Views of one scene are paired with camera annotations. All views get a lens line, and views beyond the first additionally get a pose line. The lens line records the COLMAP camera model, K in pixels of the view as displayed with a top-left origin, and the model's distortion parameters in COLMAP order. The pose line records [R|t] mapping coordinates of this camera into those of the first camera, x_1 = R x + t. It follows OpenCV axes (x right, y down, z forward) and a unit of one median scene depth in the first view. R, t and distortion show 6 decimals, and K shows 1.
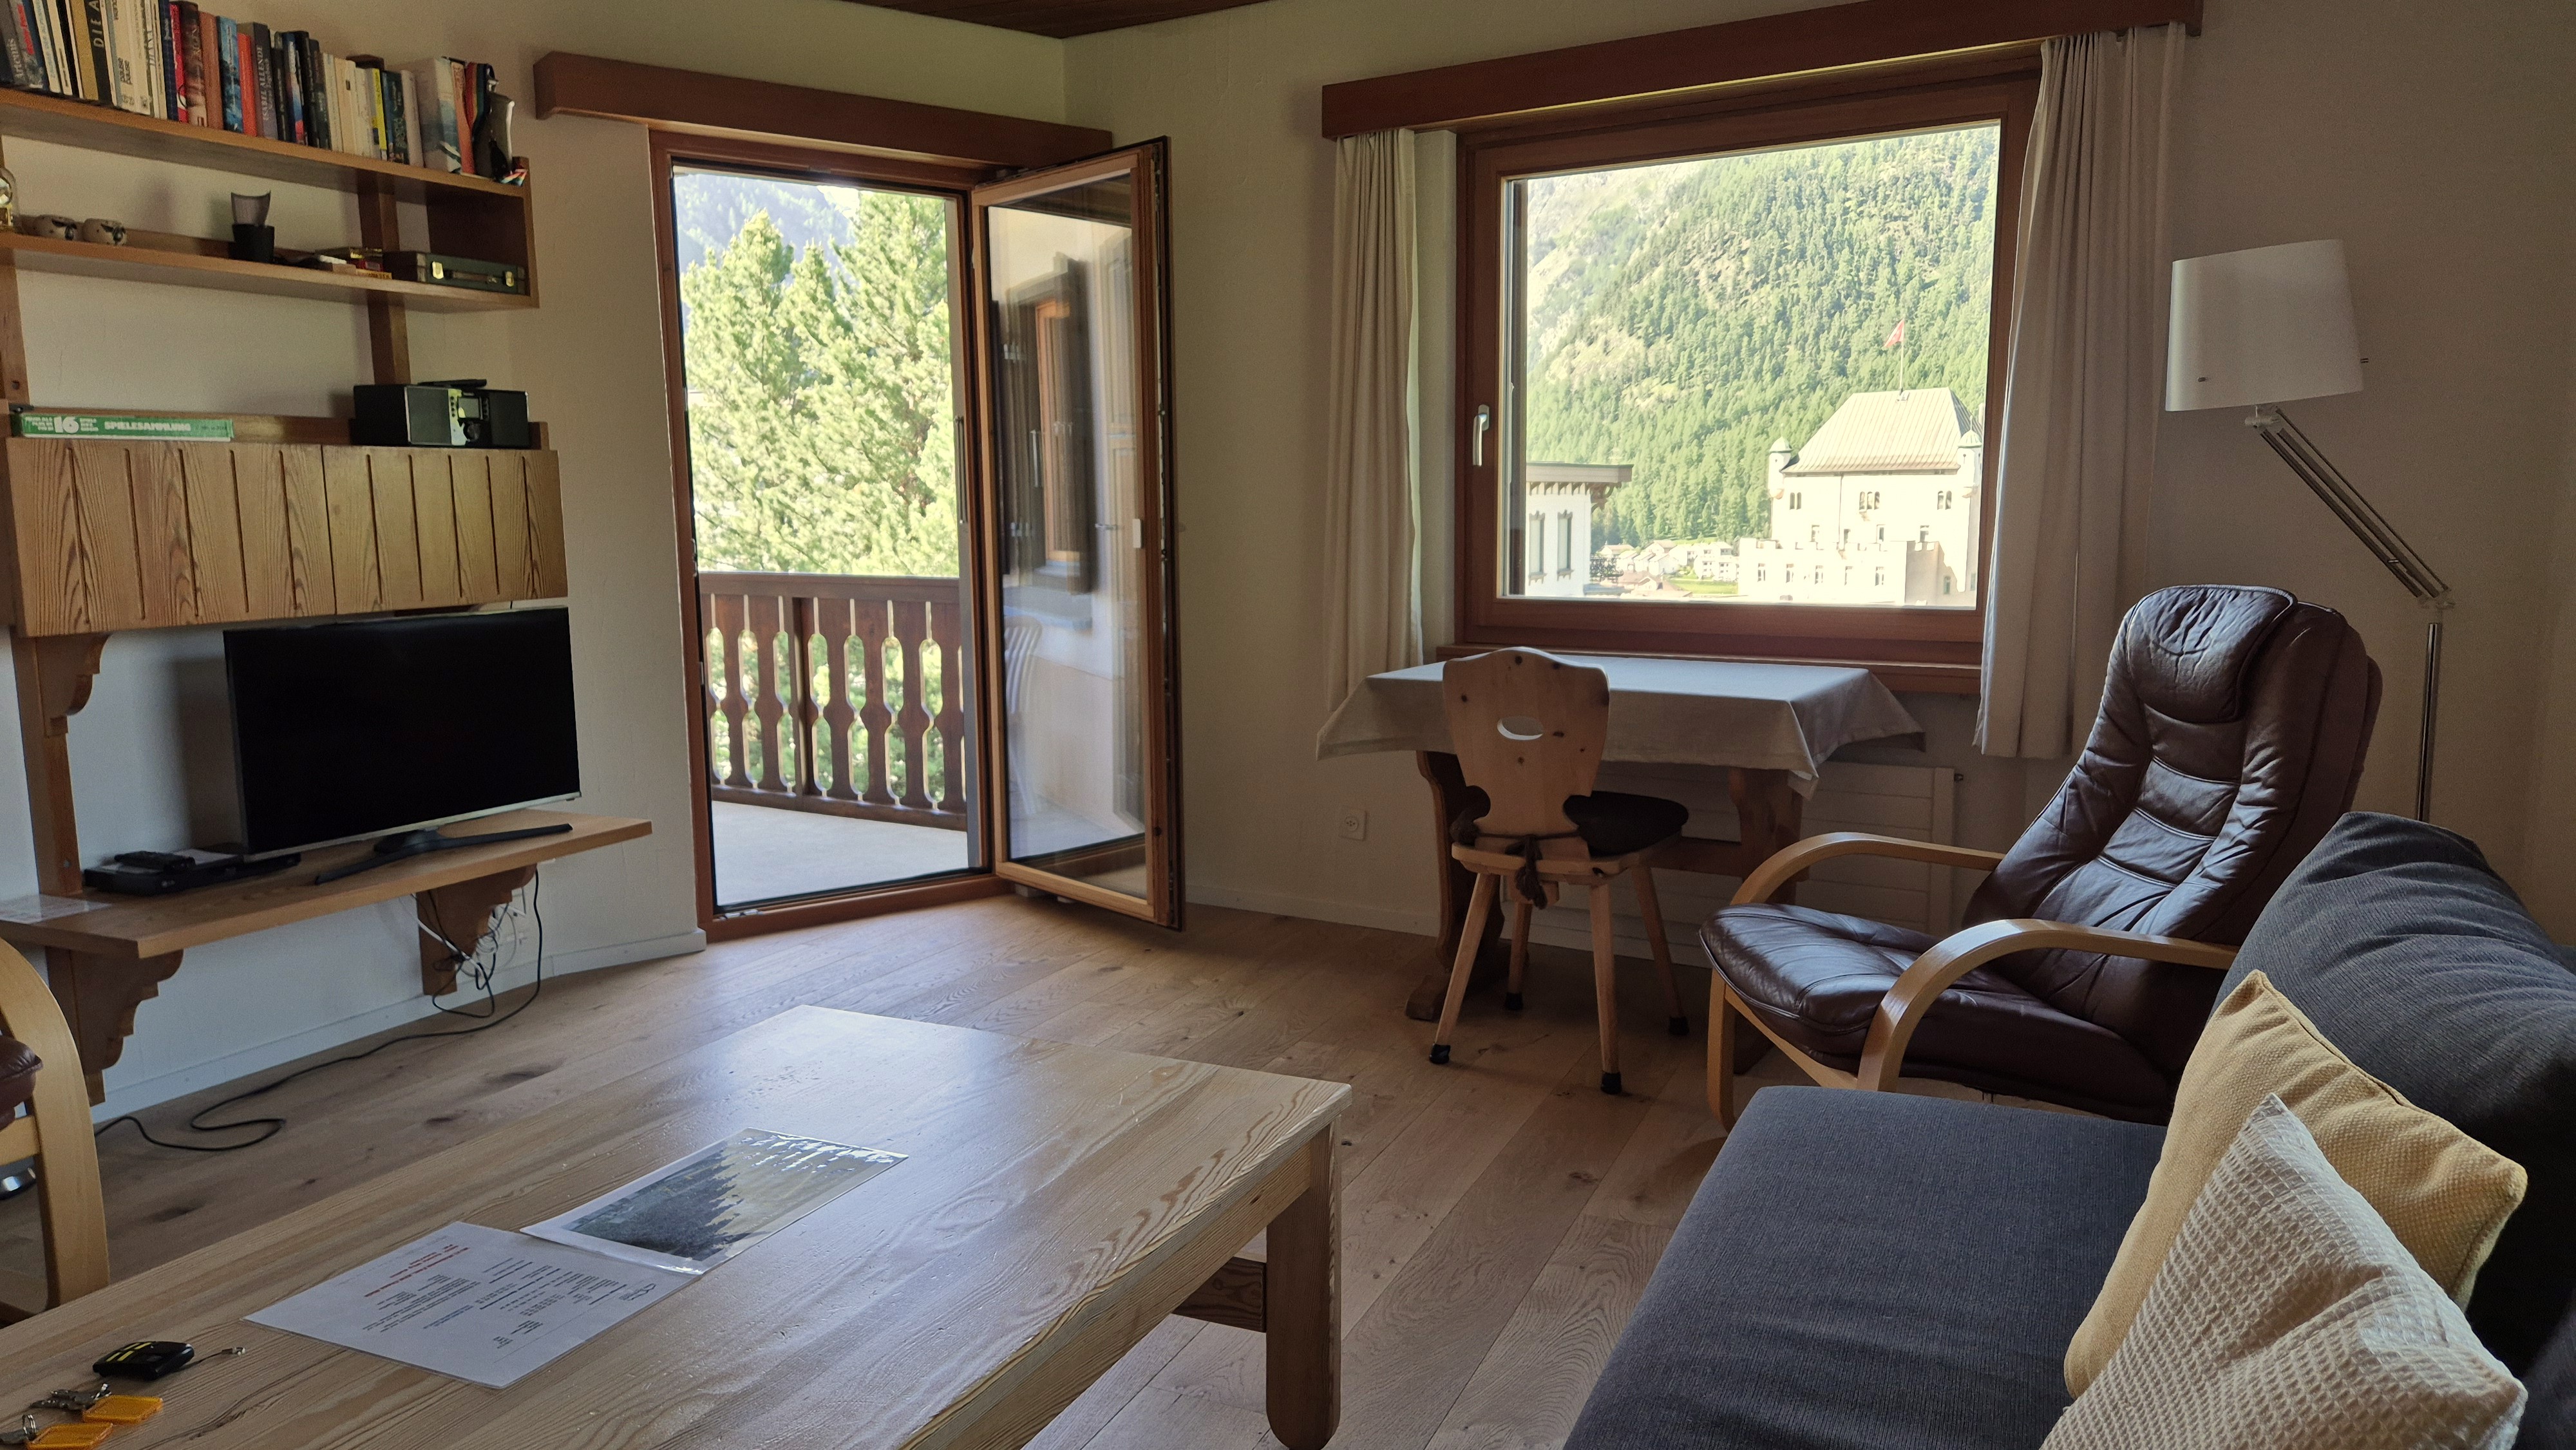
lens RADIAL K [[1721.5, 0, 1291.6], [0, 1721.5, 728.1], [0, 0, 1]] dist [0.034565, -0.000414]
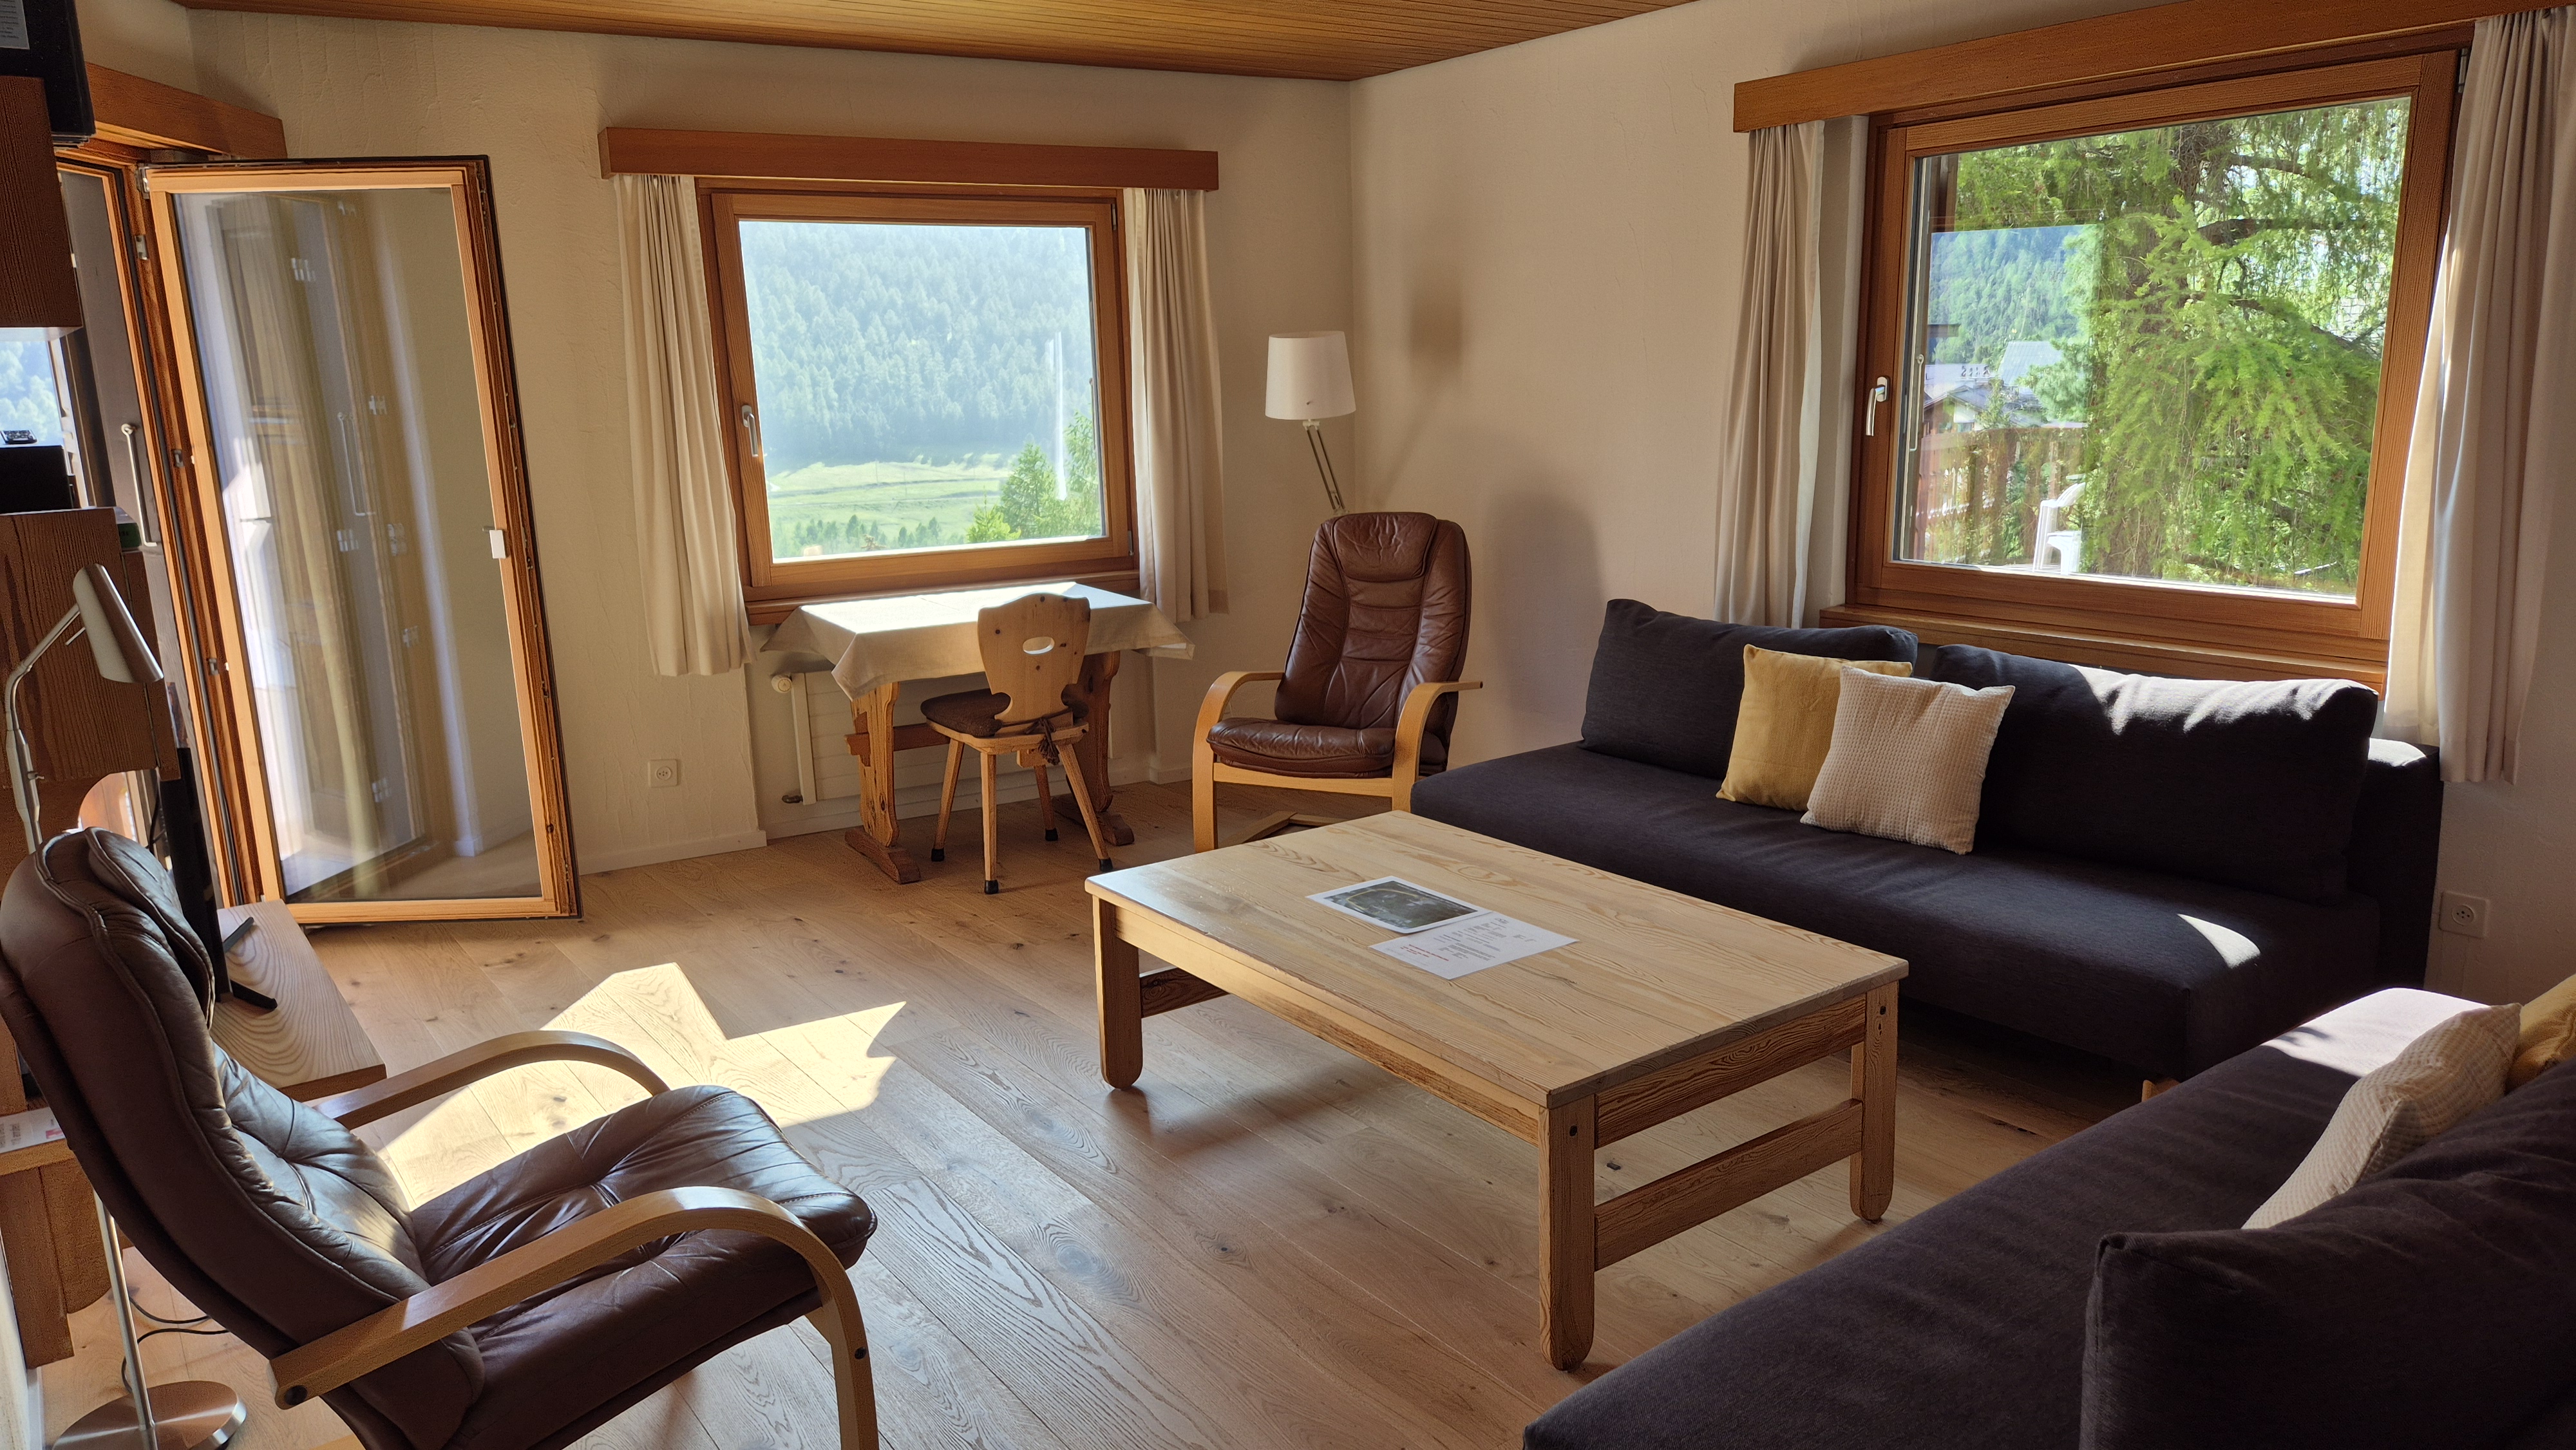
lens RADIAL K [[1721.5, 0, 1286.0], [0, 1721.5, 739.8], [0, 0, 1]] dist [0.034565, -0.000414]
pose [[0.476863, -0.184904, 0.859309, -1.041261], [0.133941, 0.981492, 0.136866, -0.094038], [-0.868713, 0.049831, 0.492803, 0.096376]]
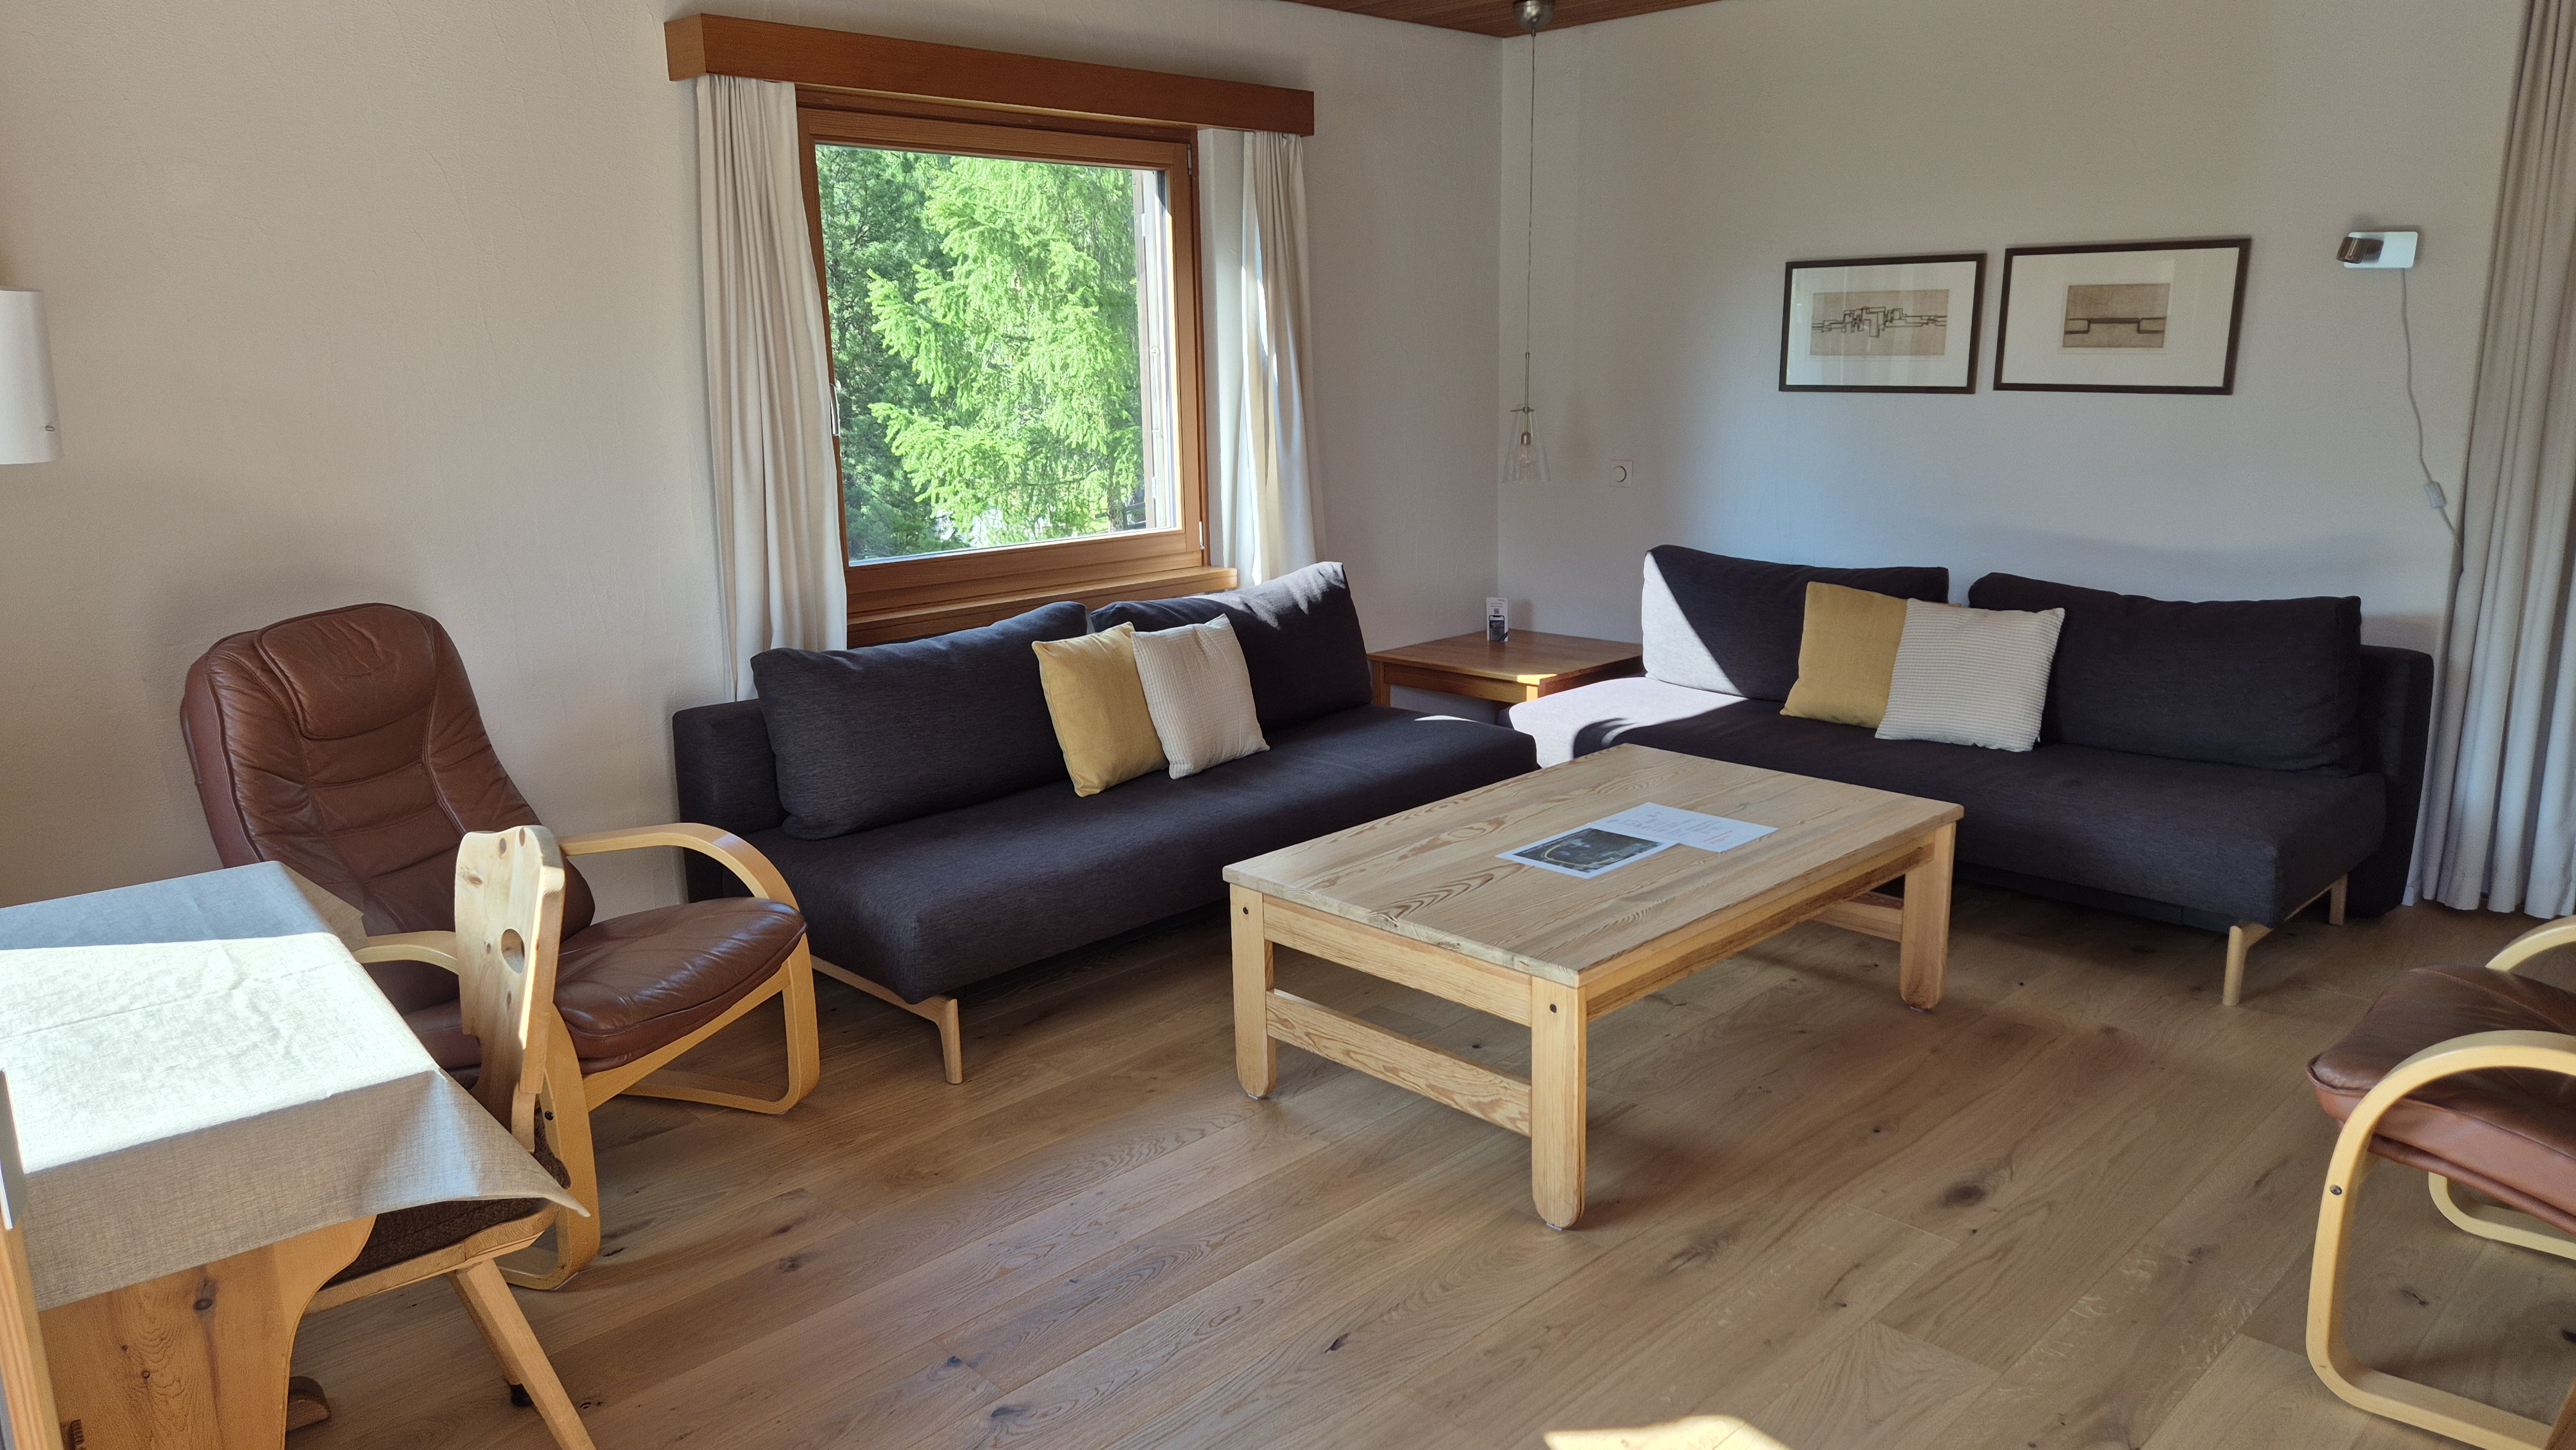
lens RADIAL K [[1721.5, 0, 1273.1], [0, 1721.5, 711.1], [0, 0, 1]] dist [0.034565, -0.000414]
pose [[-0.935700, -0.036881, 0.350862, -0.354271], [0.085283, 0.941380, 0.326391, -0.280663], [-0.342332, 0.335327, -0.877704, 1.461126]]
